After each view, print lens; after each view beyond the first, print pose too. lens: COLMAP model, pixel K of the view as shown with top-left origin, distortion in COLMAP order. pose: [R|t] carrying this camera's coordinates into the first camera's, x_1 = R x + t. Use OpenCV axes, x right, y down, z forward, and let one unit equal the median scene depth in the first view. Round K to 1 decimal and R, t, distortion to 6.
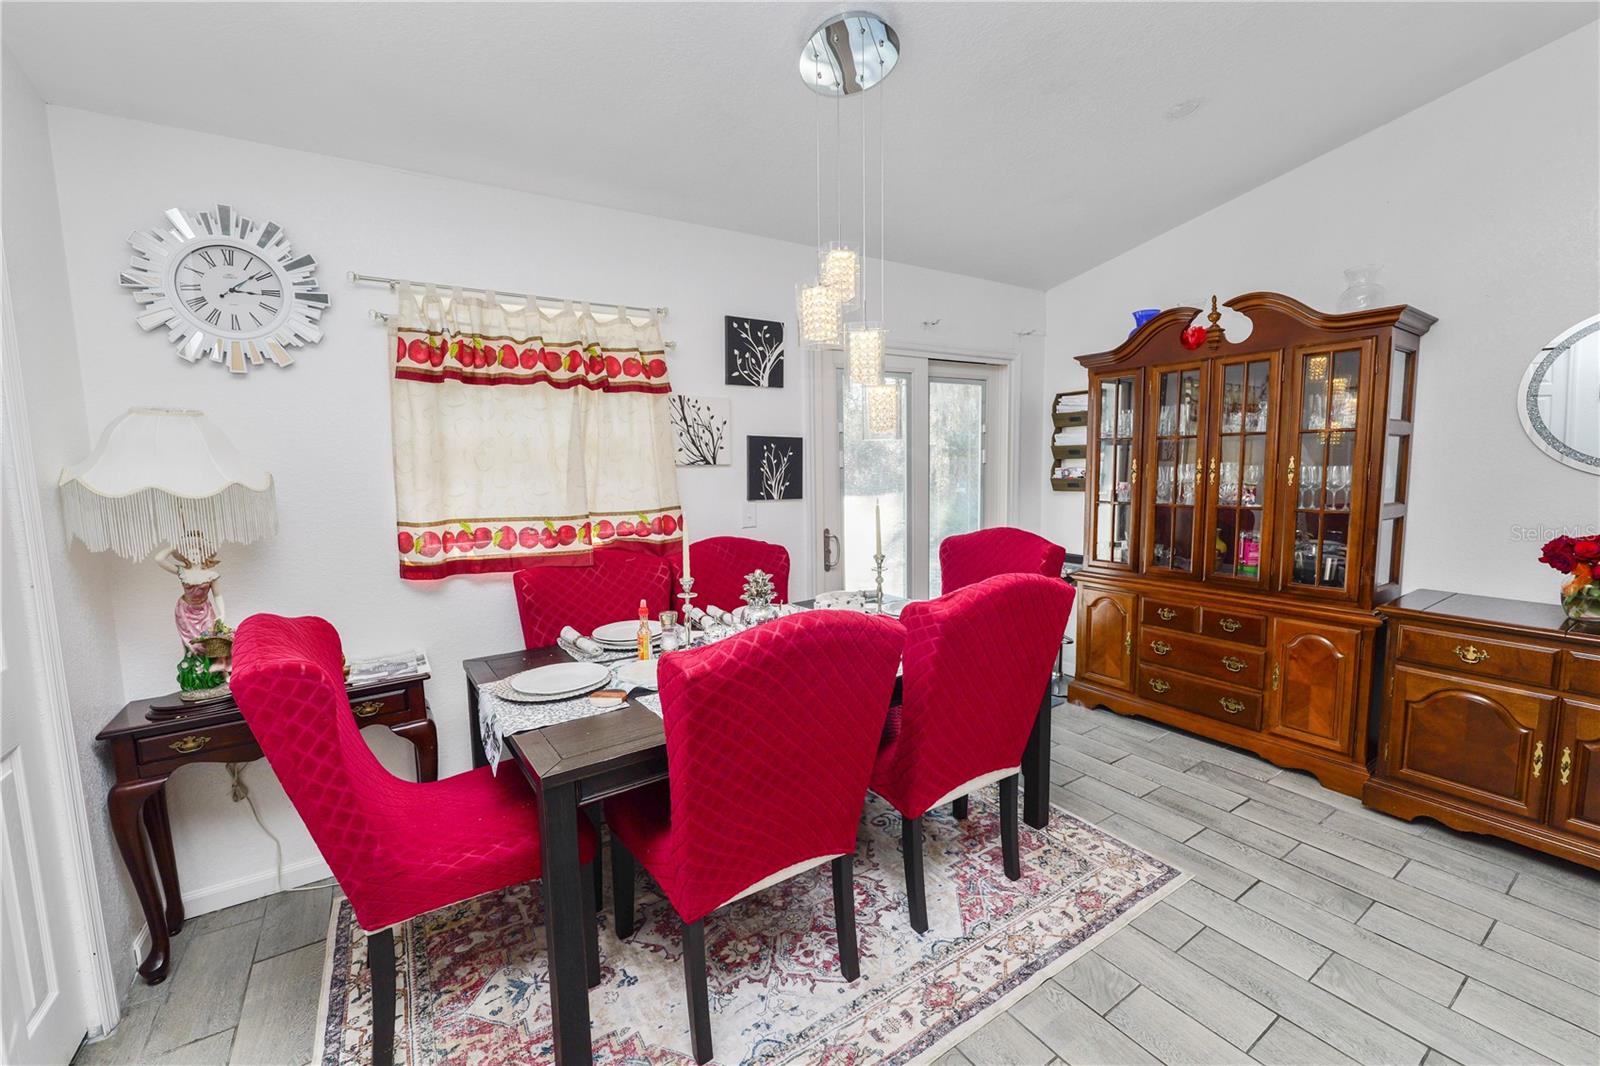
lens RADIAL K [[650.7, 0, 800.0], [0, 650.7, 533.0], [0, 0, 1]] dist [-0.009965, 0.000060]
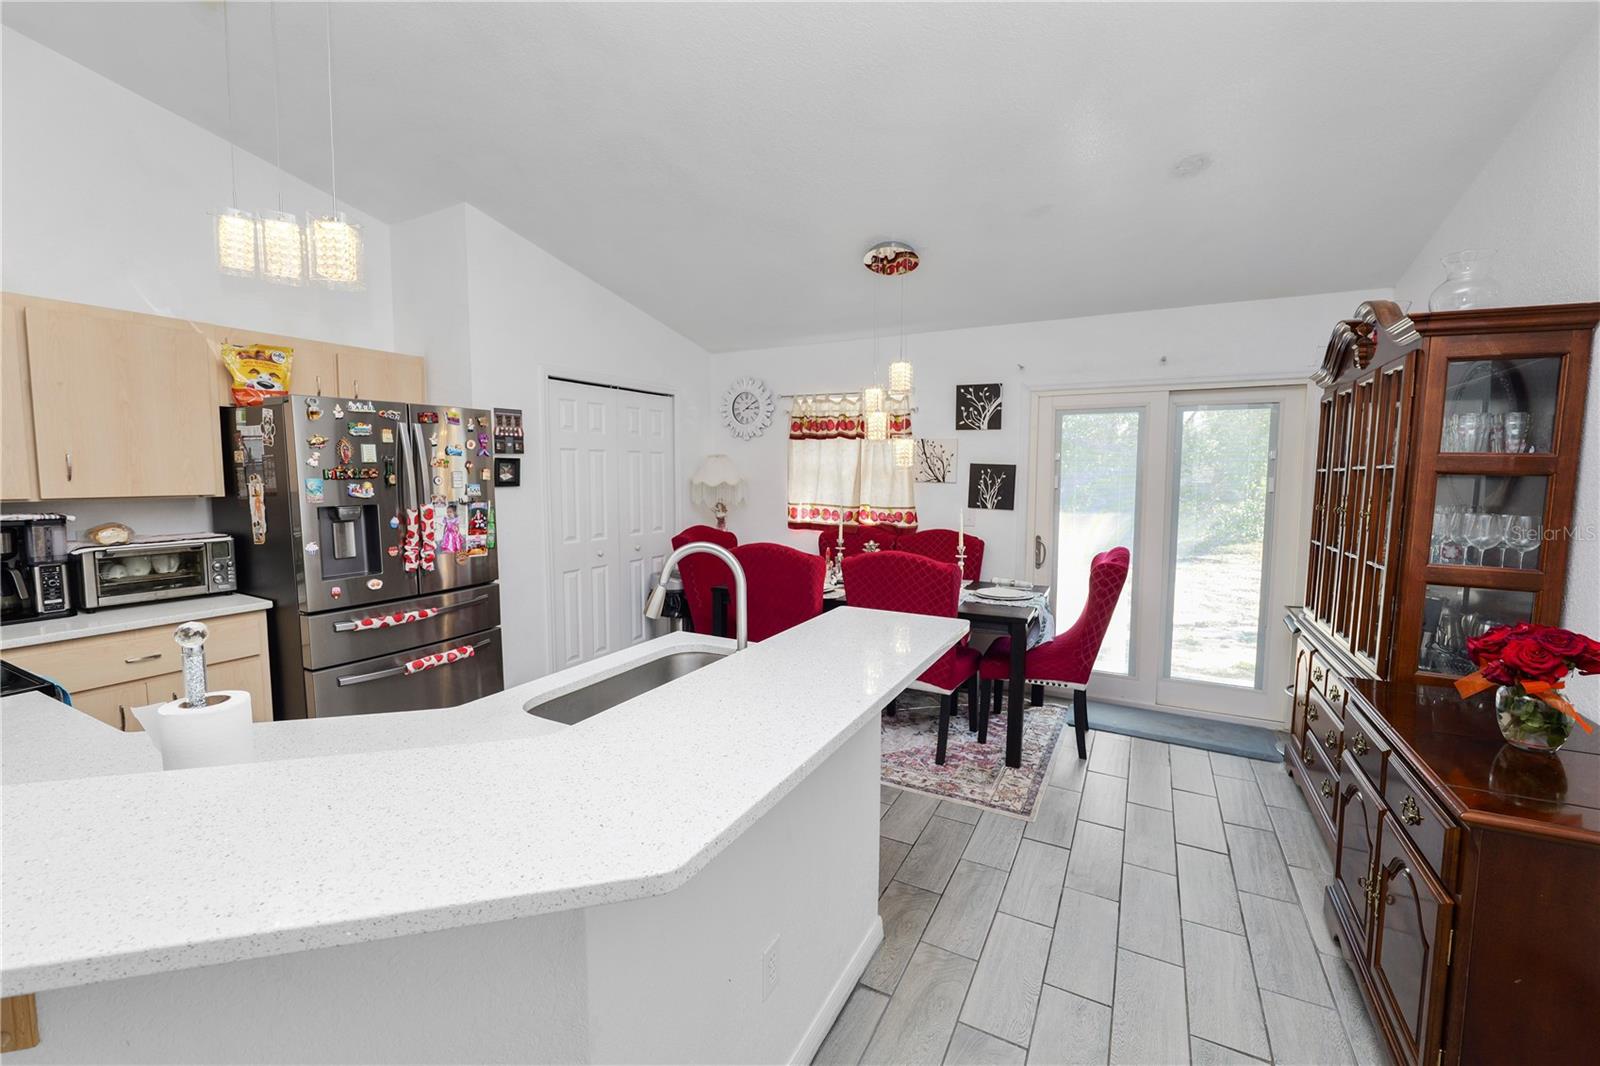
lens RADIAL K [[650.7, 0, 800.0], [0, 650.7, 533.0], [0, 0, 1]] dist [-0.009965, 0.000060]
pose [[0.474141, 0.102818, -0.874425, 1.241965], [-0.117172, 0.991693, 0.053073, -0.032116], [0.872618, 0.077294, 0.482249, -0.036176]]
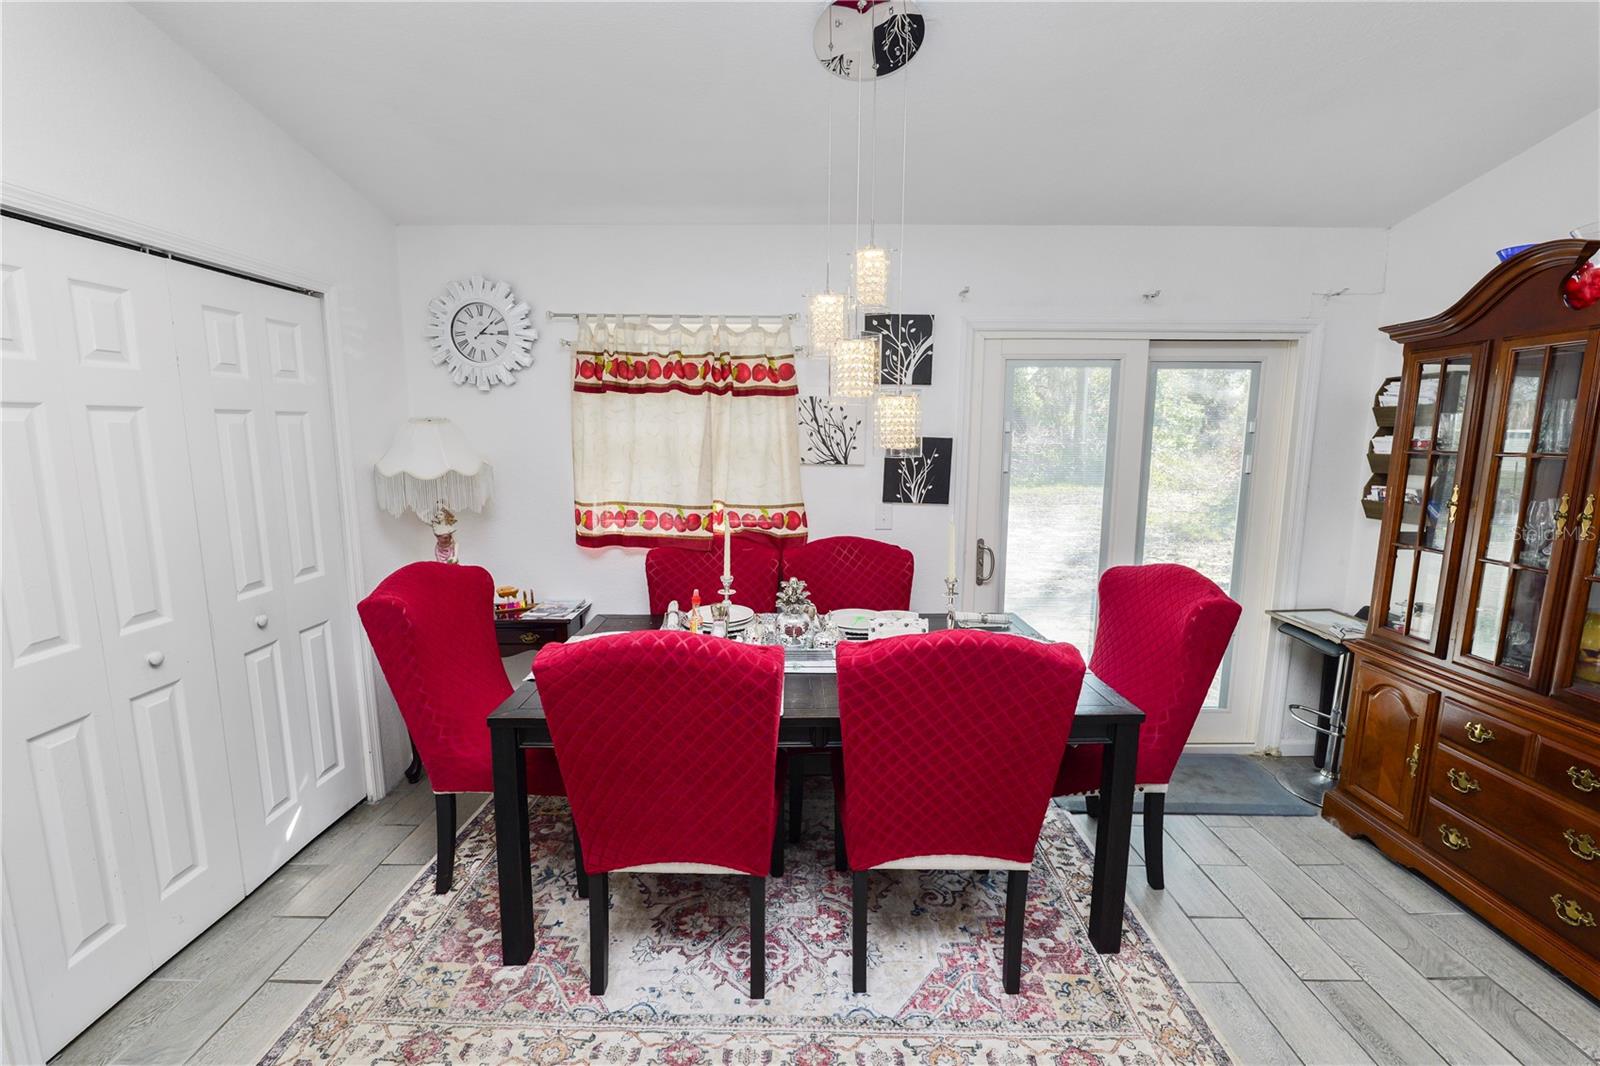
lens RADIAL K [[651.1, 0, 801.9], [0, 651.1, 528.1], [0, 0, 1]] dist [-0.010622, -0.000001]
pose [[0.830976, 0.103790, -0.546540, 0.433001], [-0.085222, 0.994596, 0.059303, -0.071189], [0.549742, -0.002702, 0.835330, 0.142506]]
